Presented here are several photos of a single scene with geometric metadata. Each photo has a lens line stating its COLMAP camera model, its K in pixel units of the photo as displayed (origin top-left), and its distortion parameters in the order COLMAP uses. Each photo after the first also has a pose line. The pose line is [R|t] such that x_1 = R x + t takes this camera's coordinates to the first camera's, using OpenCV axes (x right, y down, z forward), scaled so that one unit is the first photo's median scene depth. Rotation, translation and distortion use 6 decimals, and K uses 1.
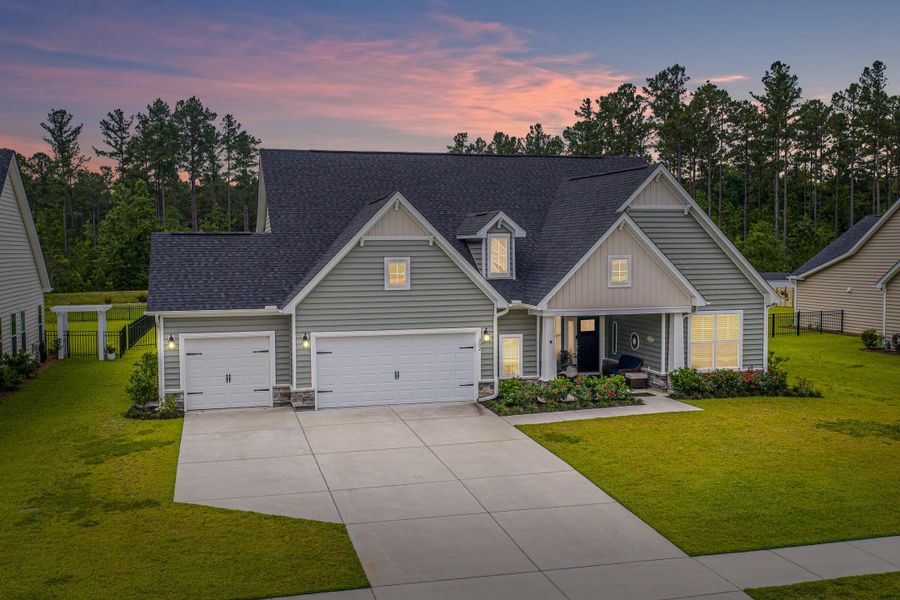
lens RADIAL K [[865.7, 0, 450.0], [0, 865.7, 300.0], [0, 0, 1]] dist [0.016071, -0.008146]
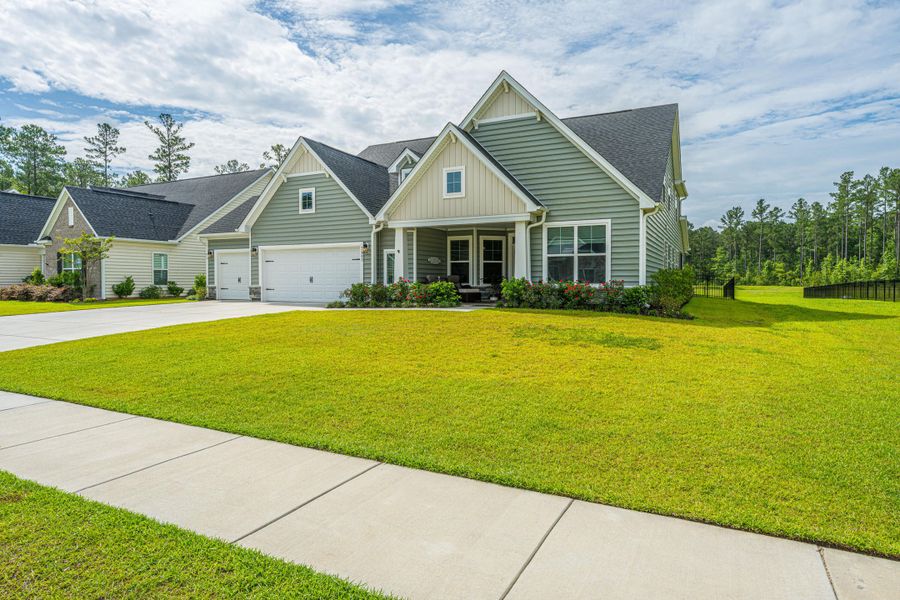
lens RADIAL K [[524.4, 0, 451.2], [0, 524.4, 289.7], [0, 0, 1]] dist [-0.002351, 0.000079]
pose [[0.754557, 0.015384, -0.656054, 0.581682], [-0.039417, 0.998983, -0.021911, 0.104434], [0.655049, 0.042393, 0.754396, 0.508174]]
